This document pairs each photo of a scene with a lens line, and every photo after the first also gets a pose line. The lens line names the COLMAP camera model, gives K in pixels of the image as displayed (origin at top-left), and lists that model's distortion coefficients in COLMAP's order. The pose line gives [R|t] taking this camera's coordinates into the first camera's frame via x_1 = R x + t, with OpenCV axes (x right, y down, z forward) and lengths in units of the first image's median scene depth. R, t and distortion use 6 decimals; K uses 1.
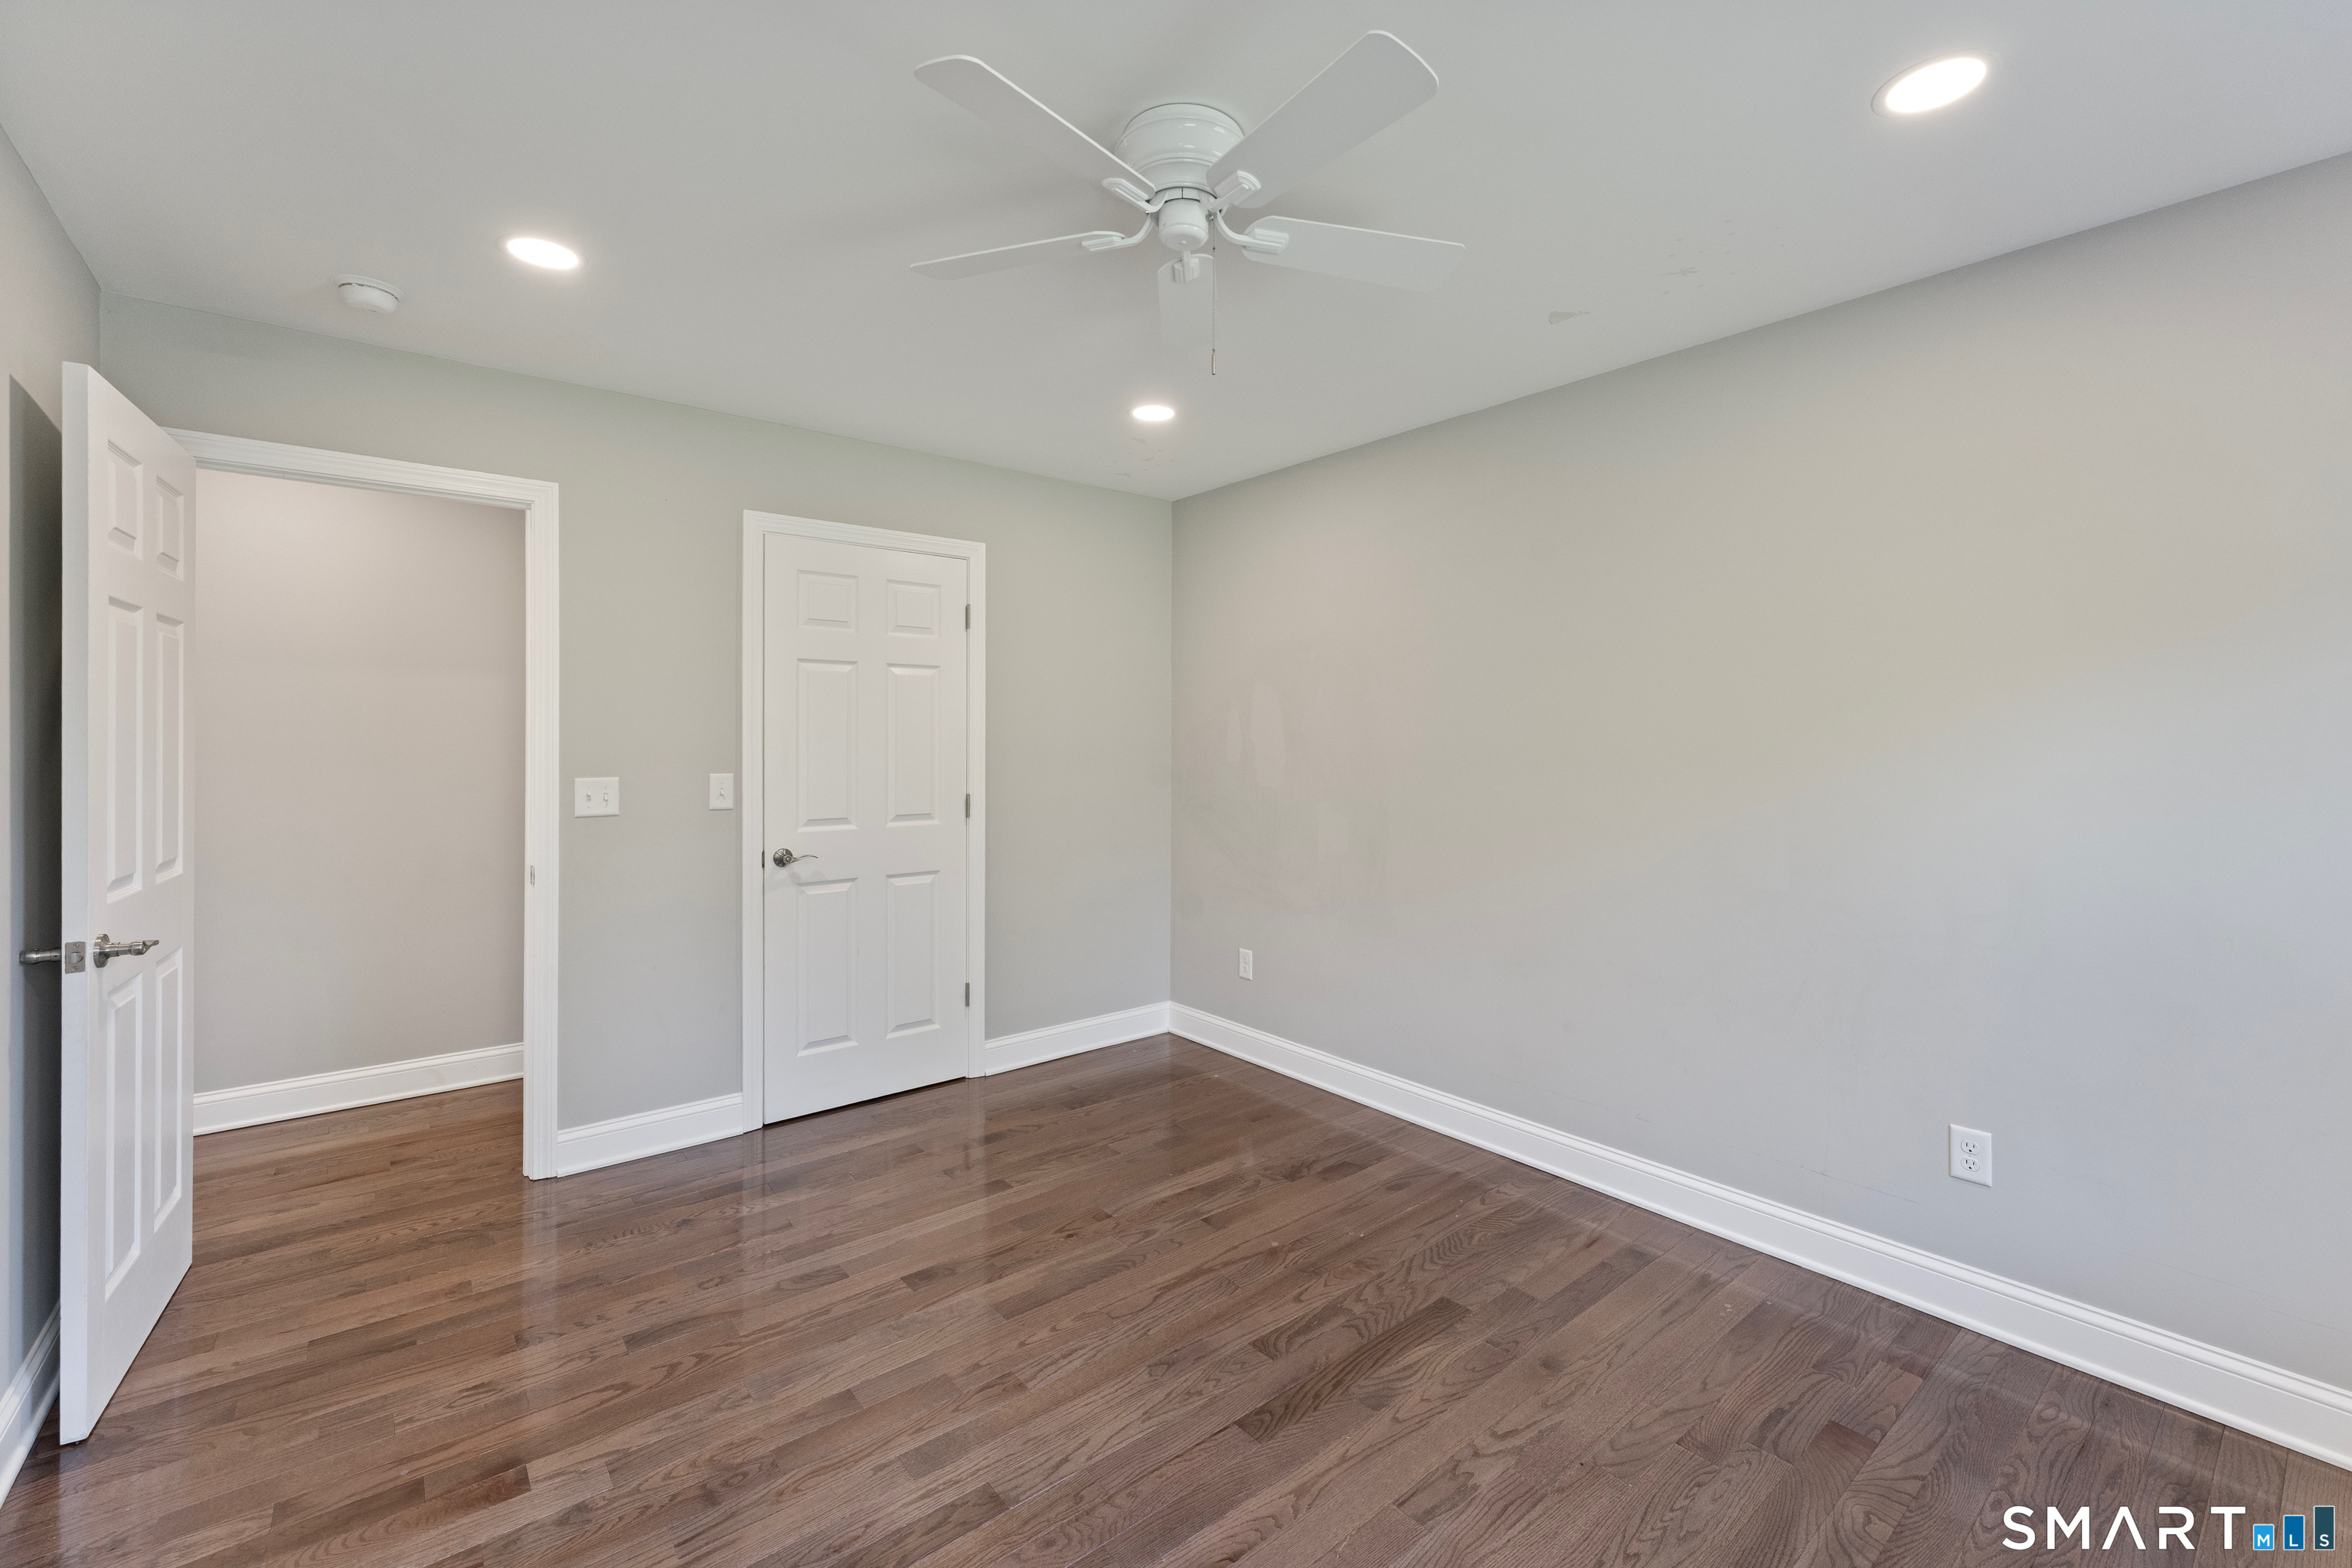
lens RADIAL K [[958.2, 0, 1177.2], [0, 958.2, 742.1], [0, 0, 1]] dist [-0.002263, -0.000197]
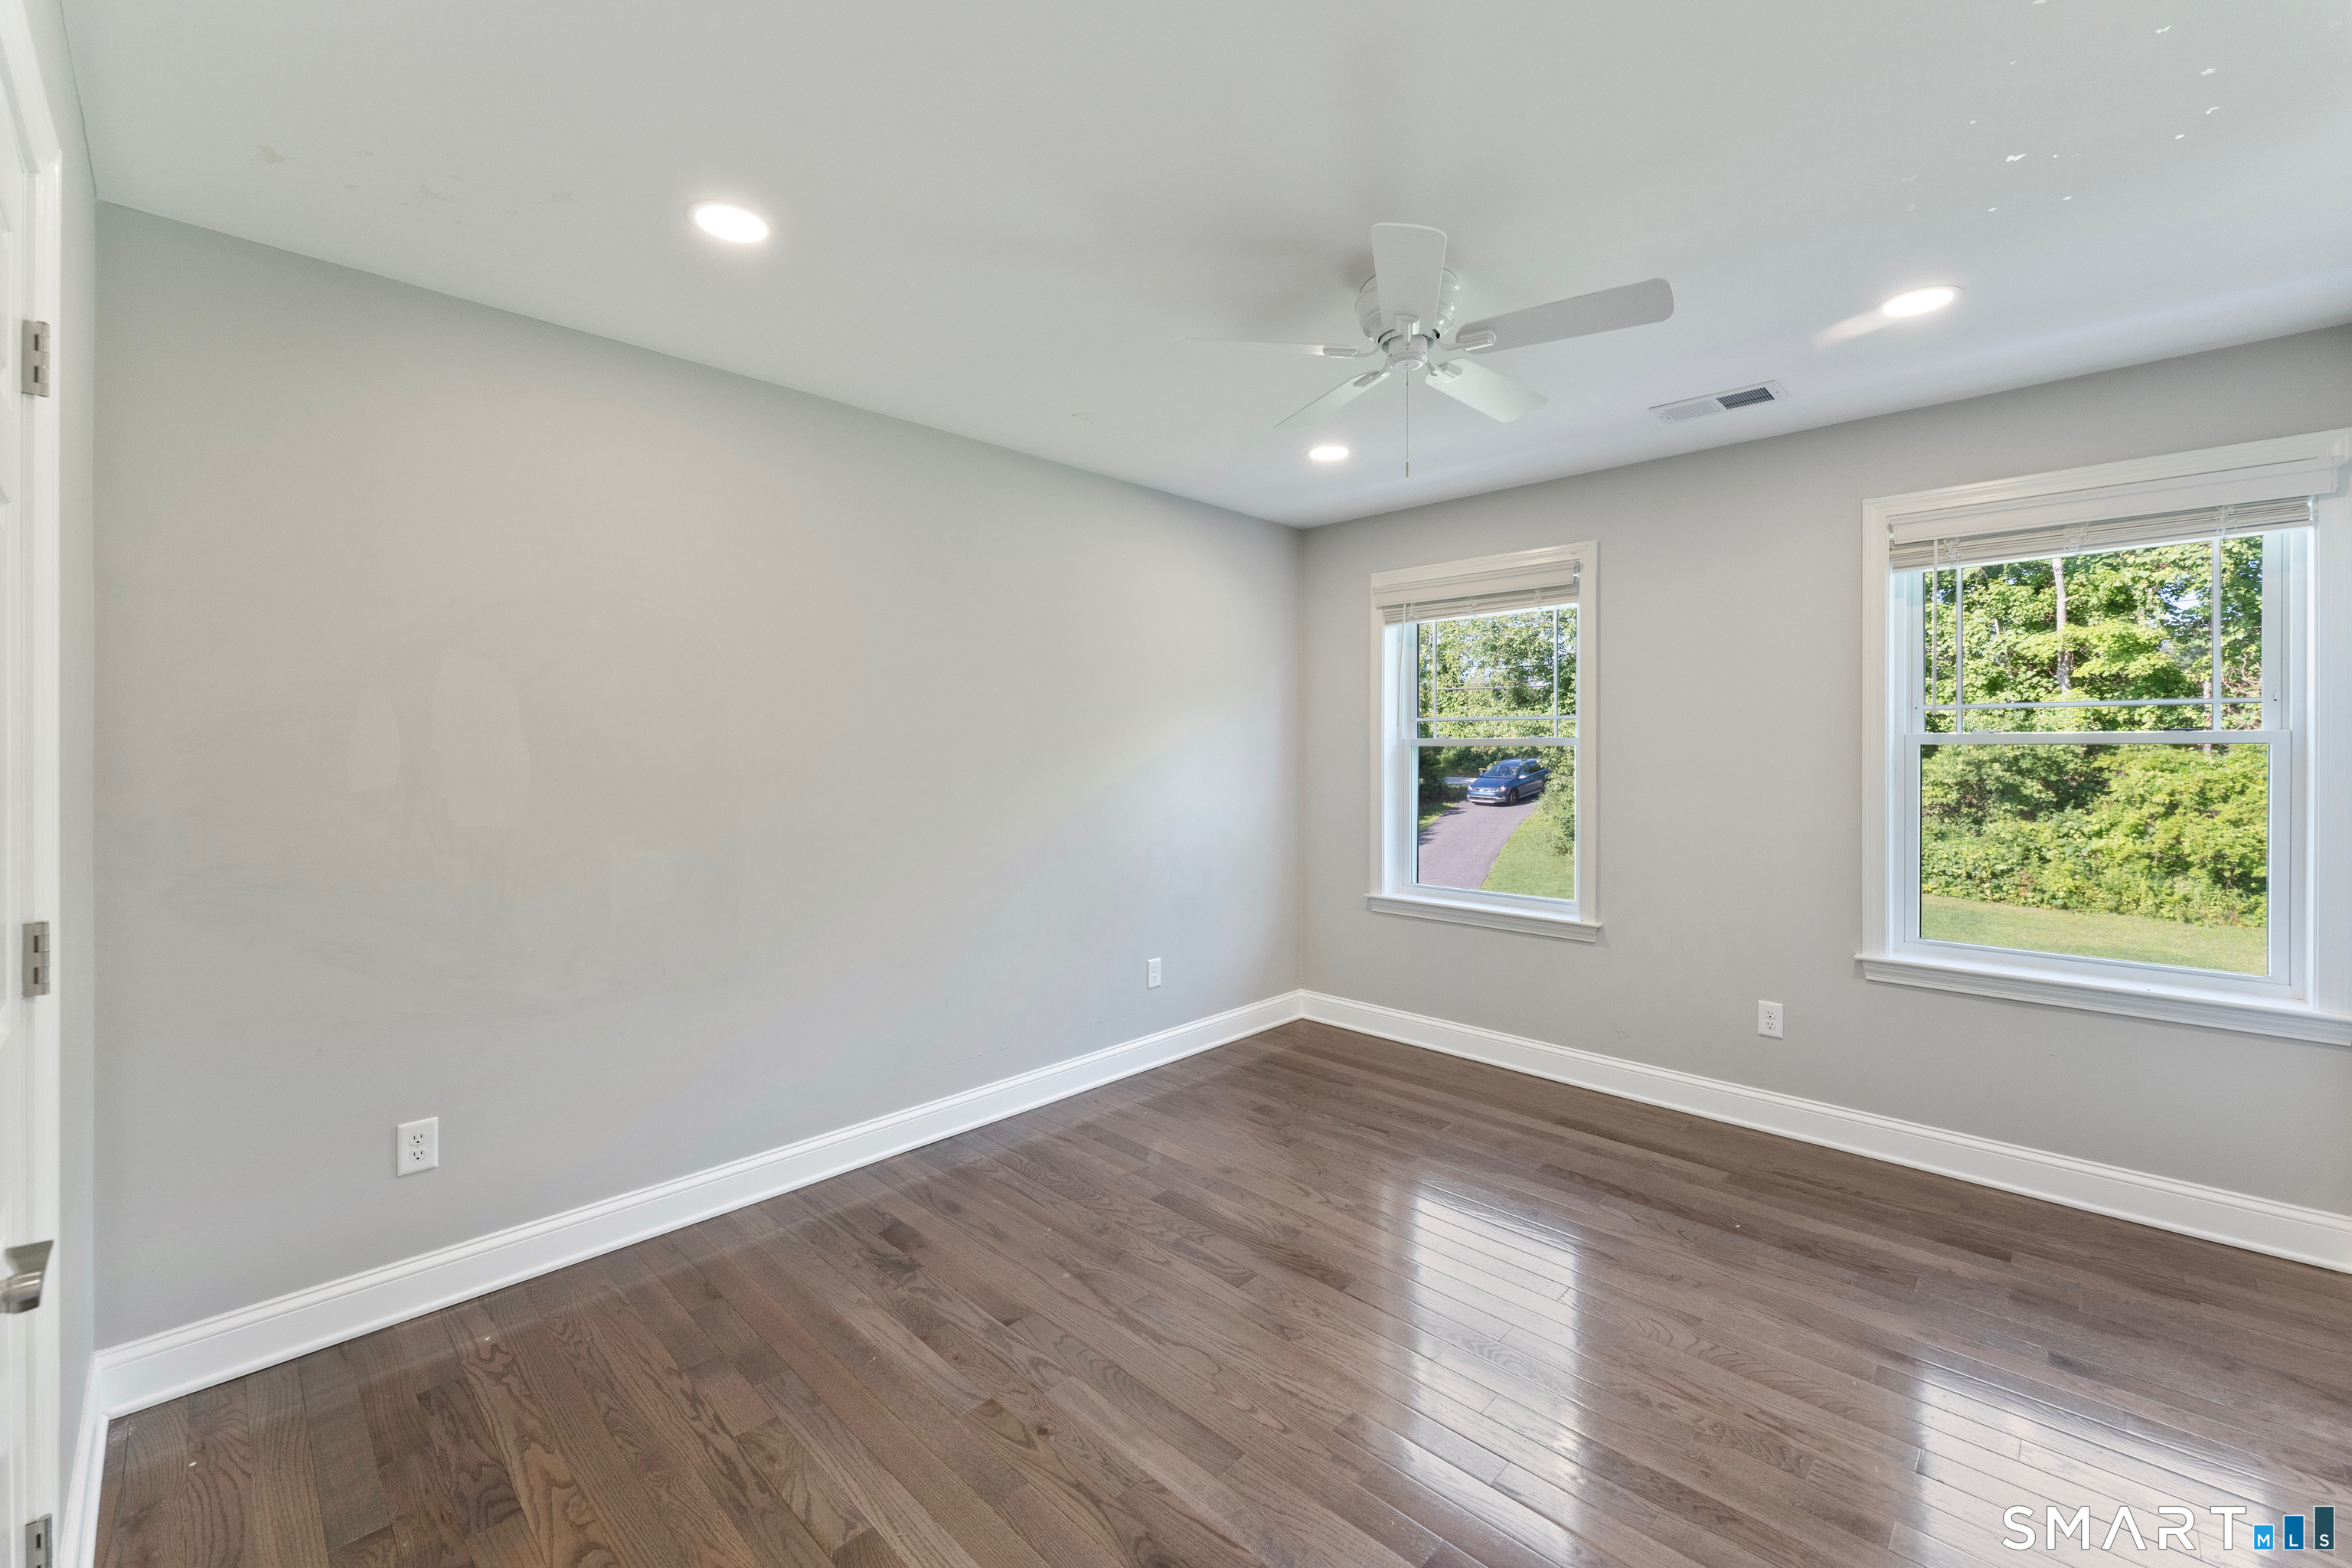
lens RADIAL K [[958.2, 0, 1153.8], [0, 958.2, 740.5], [0, 0, 1]] dist [-0.002263, -0.000197]
pose [[-0.096843, 0.001237, 0.995299, -0.789358], [-0.002183, 0.999997, -0.001455, -0.013694], [-0.995297, -0.002313, -0.096840, 0.913949]]
